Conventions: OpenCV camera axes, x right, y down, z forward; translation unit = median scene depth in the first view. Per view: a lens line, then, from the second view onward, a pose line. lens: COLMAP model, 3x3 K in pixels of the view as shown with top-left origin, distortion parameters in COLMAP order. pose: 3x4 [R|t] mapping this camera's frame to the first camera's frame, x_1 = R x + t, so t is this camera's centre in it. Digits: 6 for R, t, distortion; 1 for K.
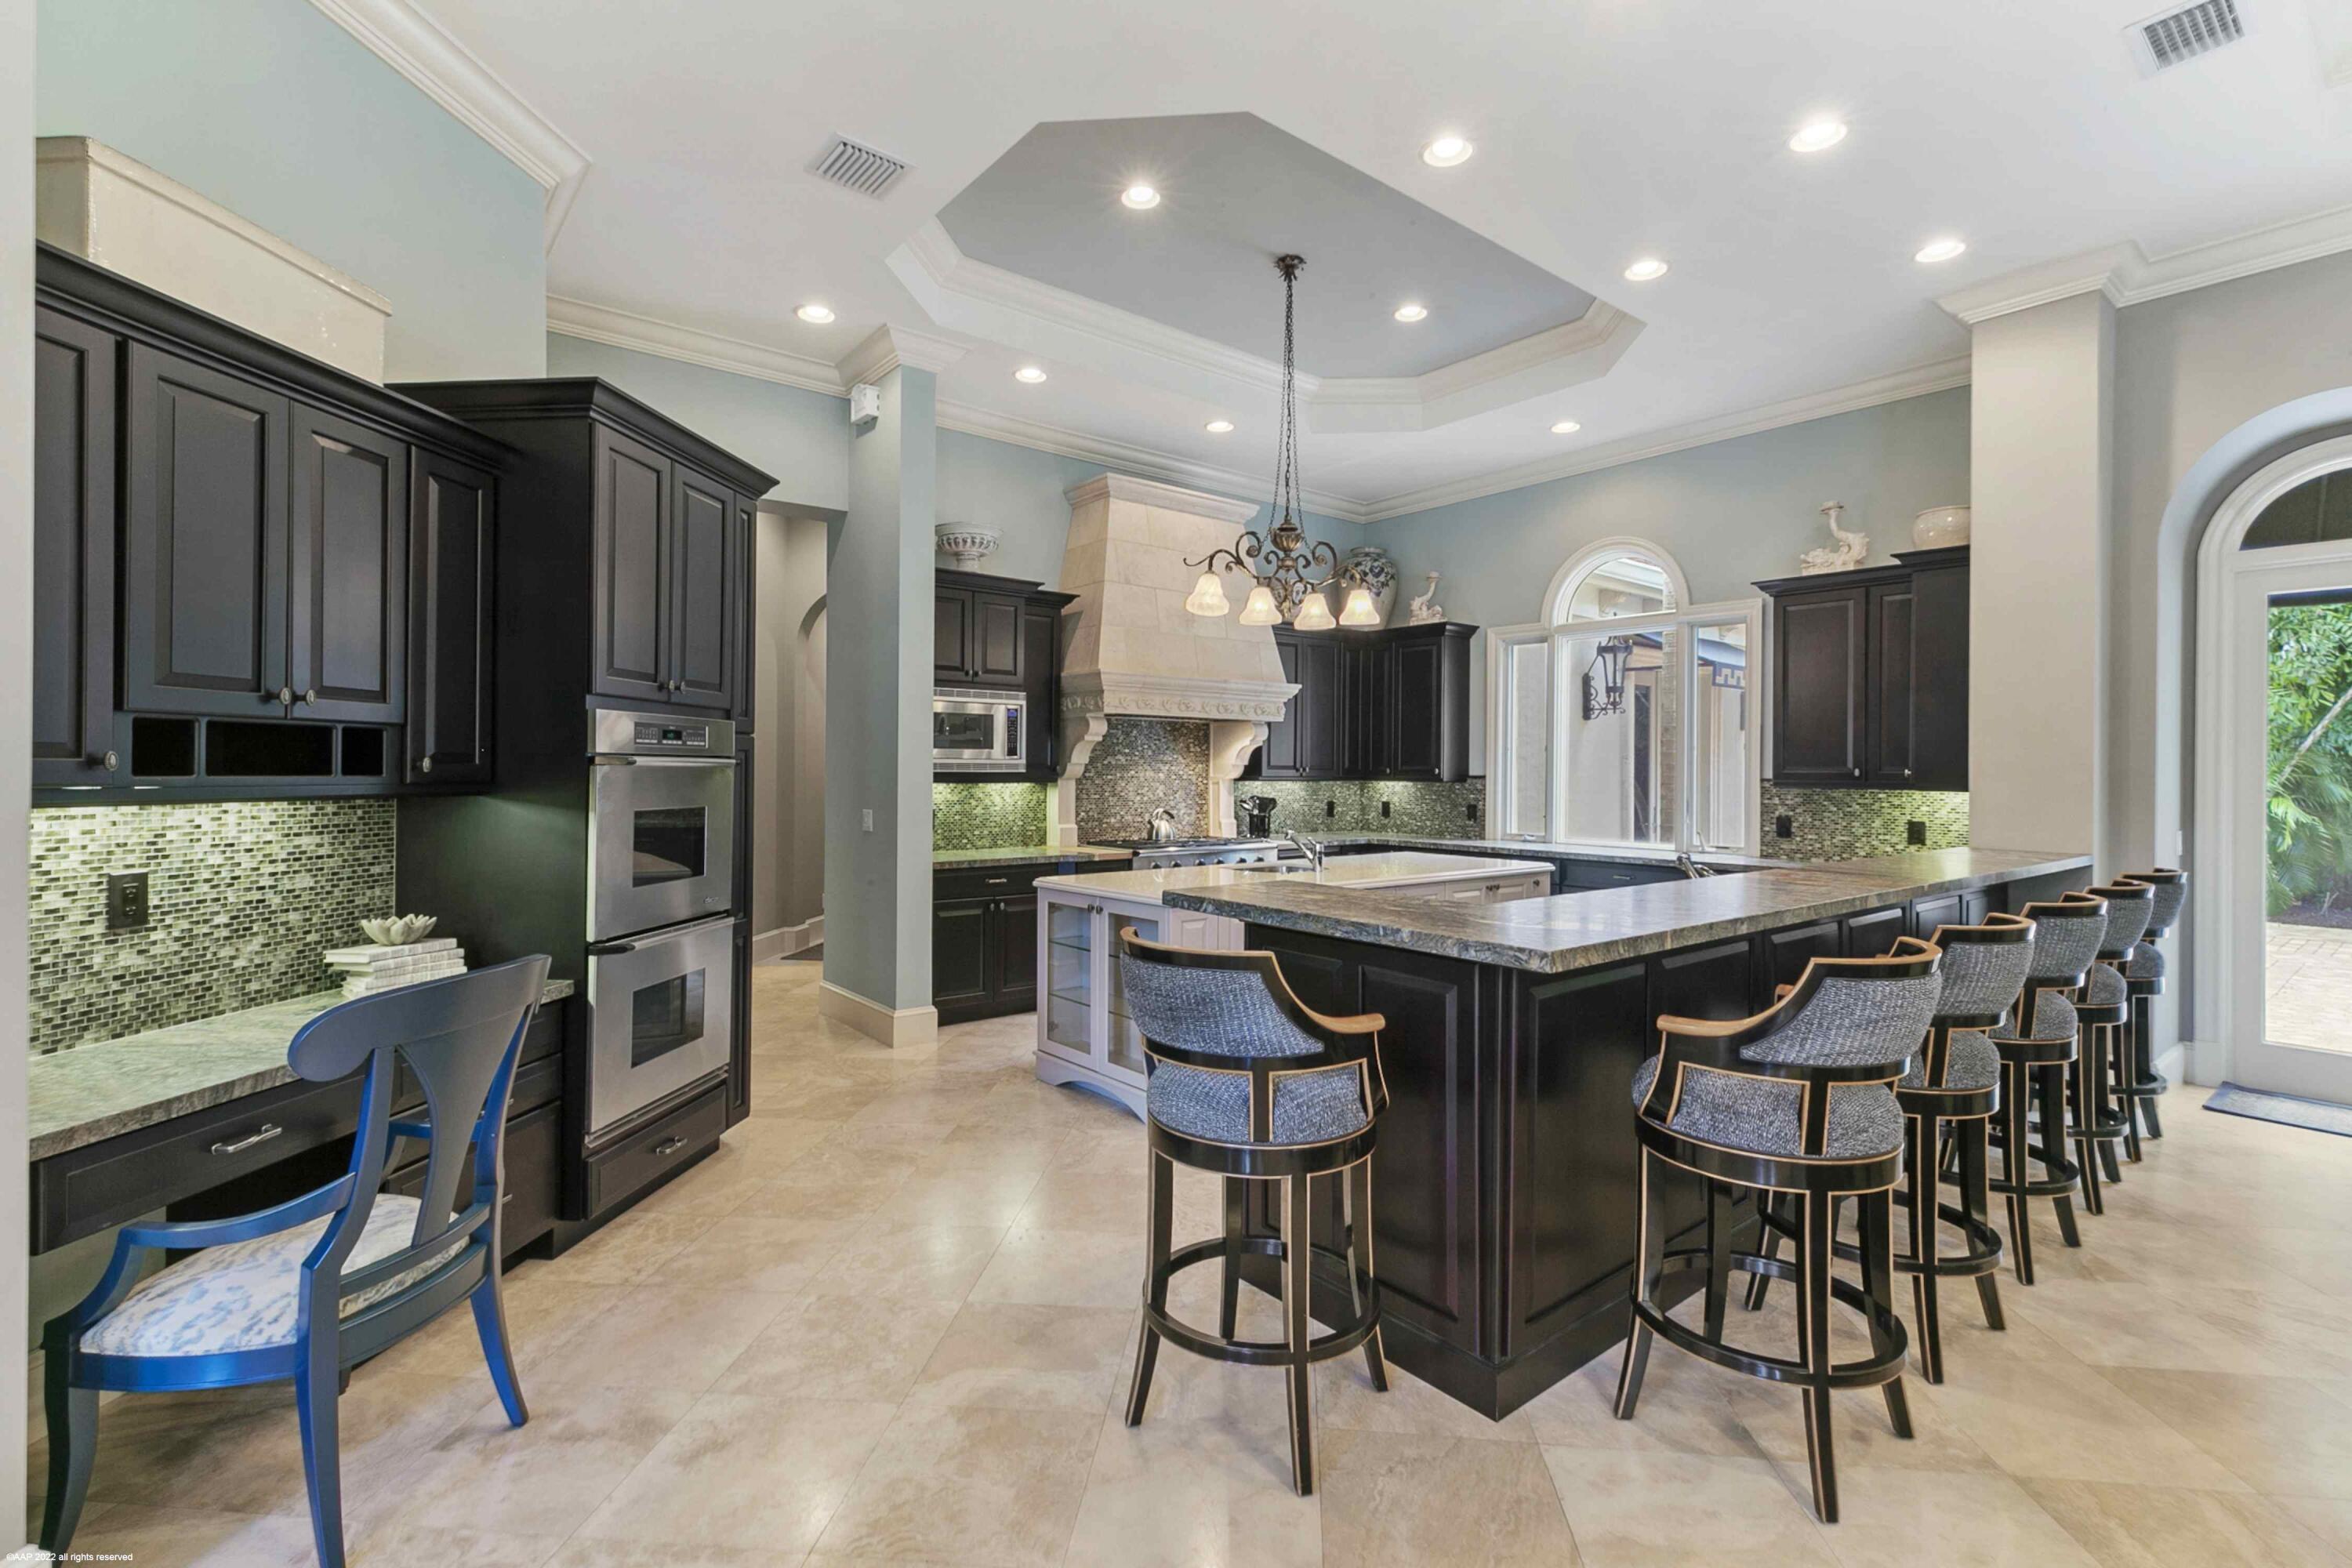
lens RADIAL K [[1060.9, 0, 1167.2], [0, 1060.9, 750.2], [0, 0, 1]] dist [0.001509, 0.000588]
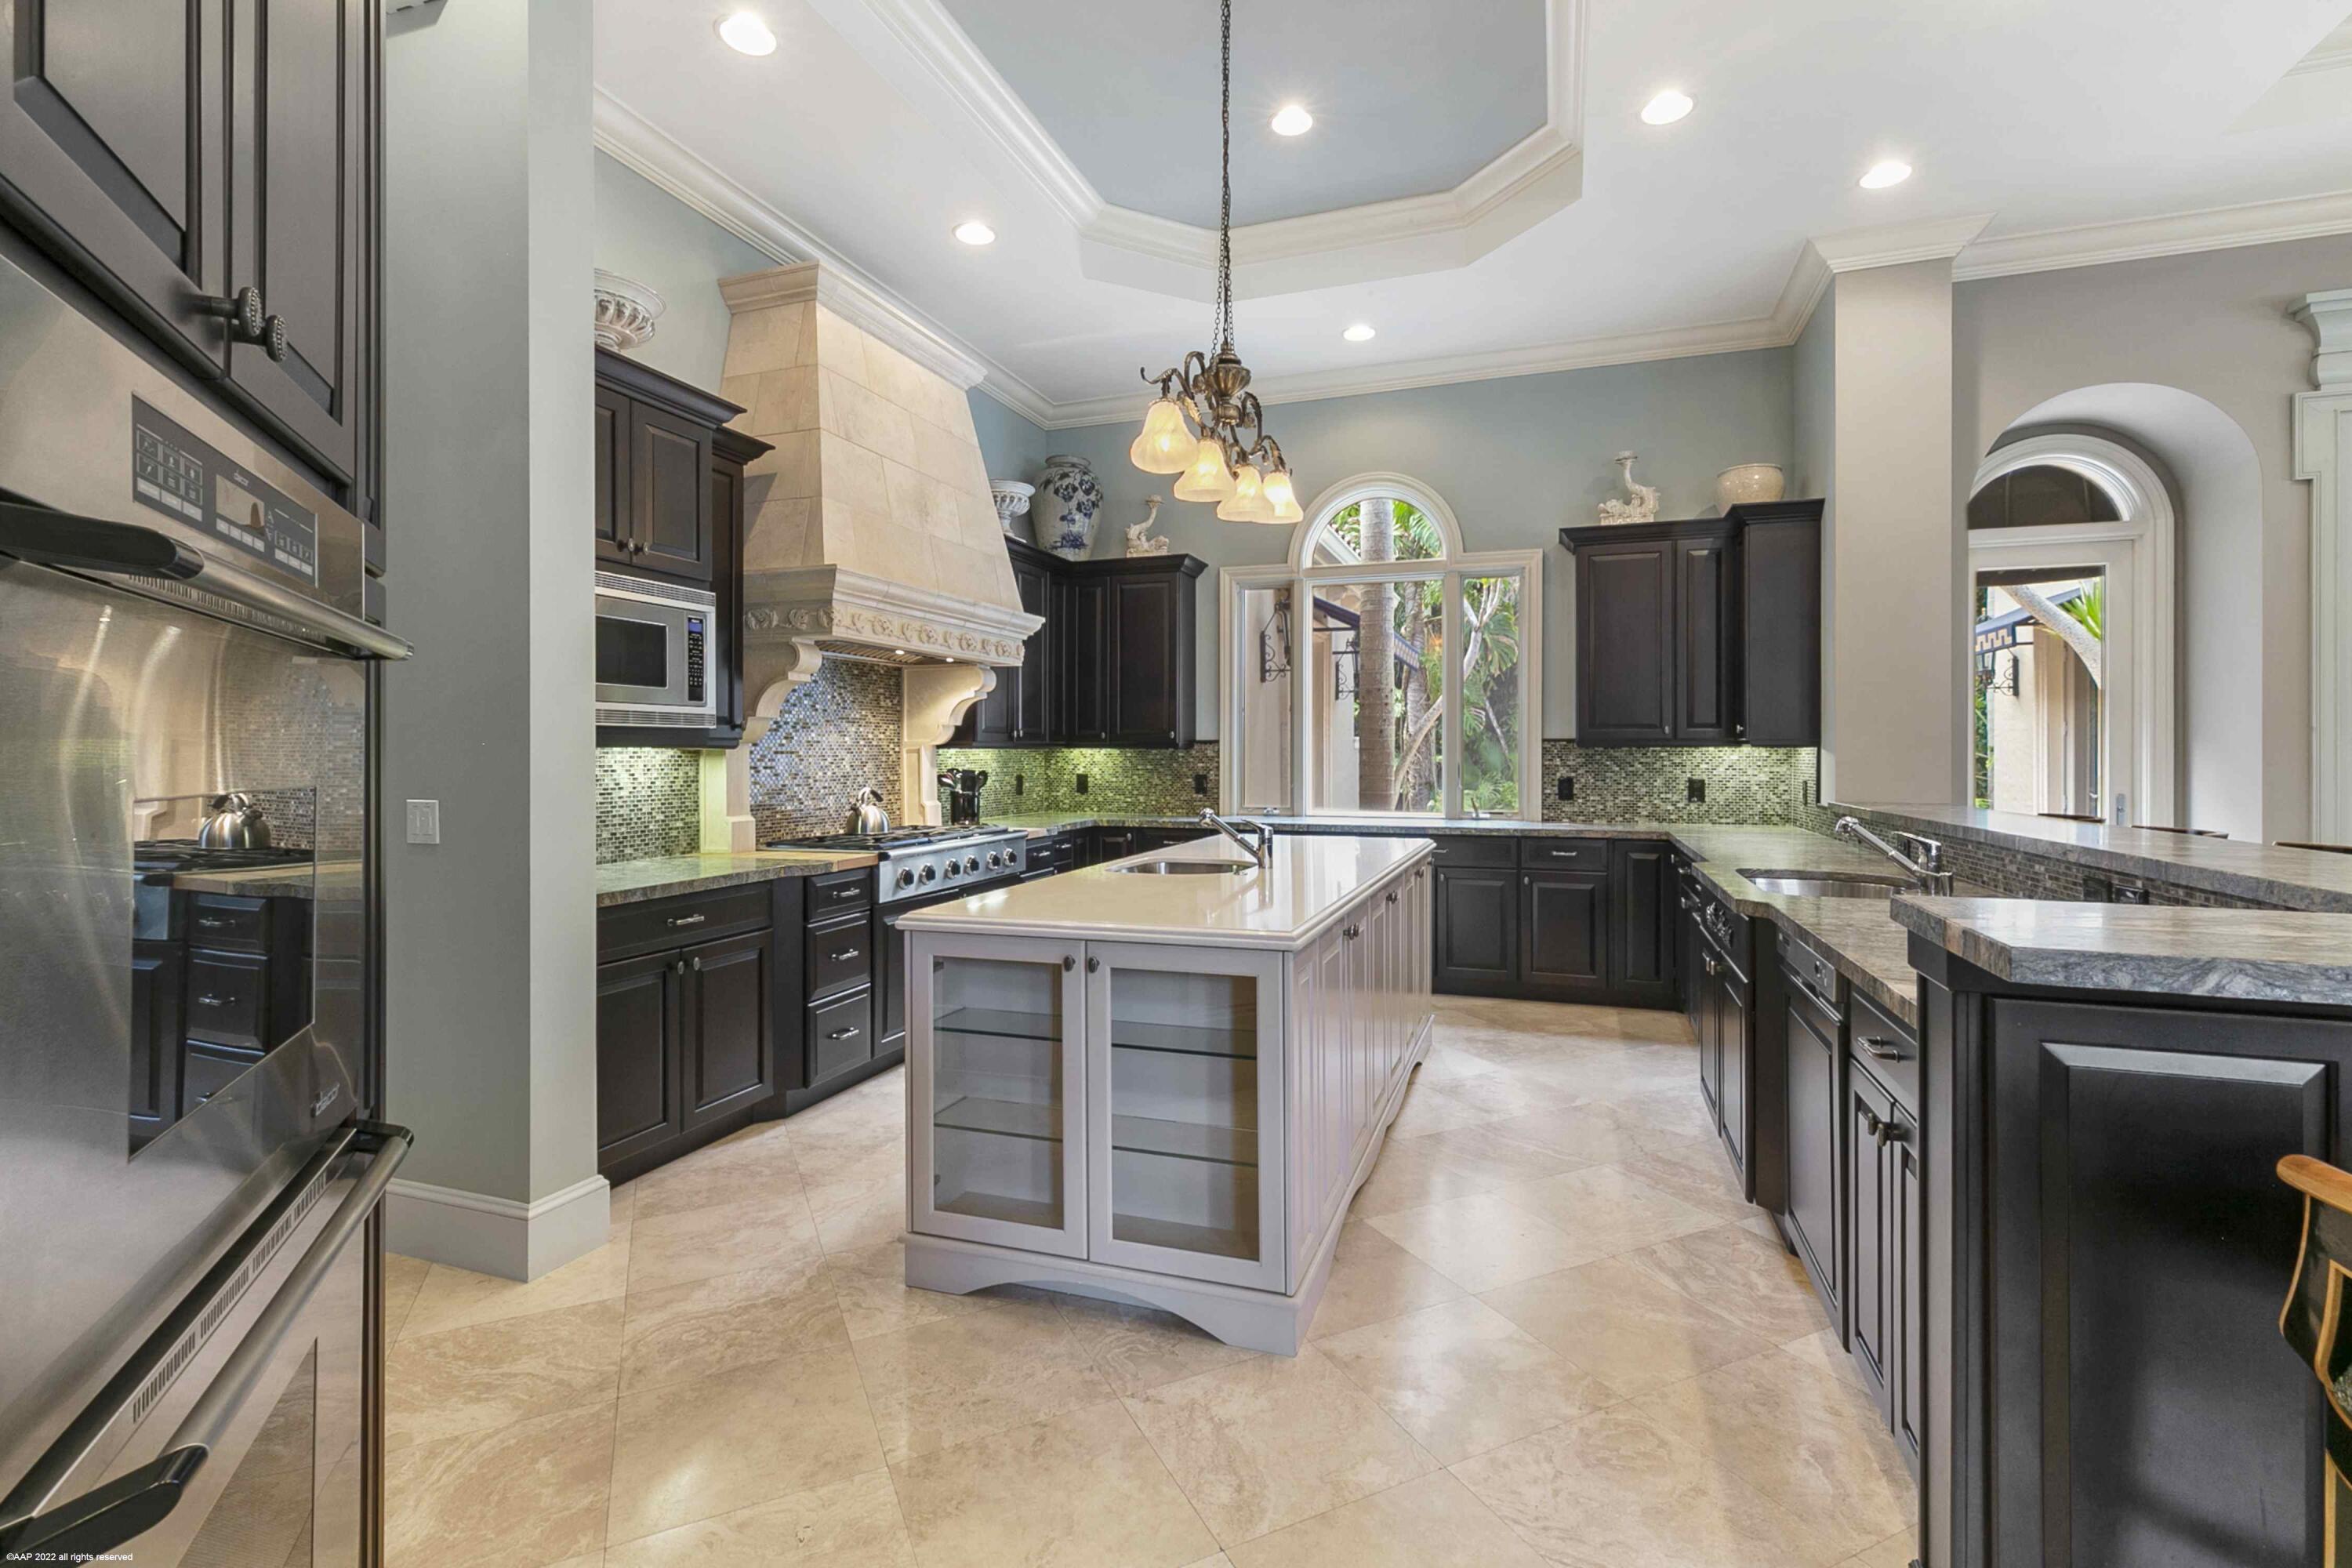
lens RADIAL K [[1060.9, 0, 1167.2], [0, 1060.9, 750.2], [0, 0, 1]] dist [0.001509, 0.000588]
pose [[0.850383, -0.006844, 0.526120, -0.213210], [-0.002548, 0.999850, 0.017125, 0.020188], [-0.526158, -0.015903, 0.850238, 0.345323]]
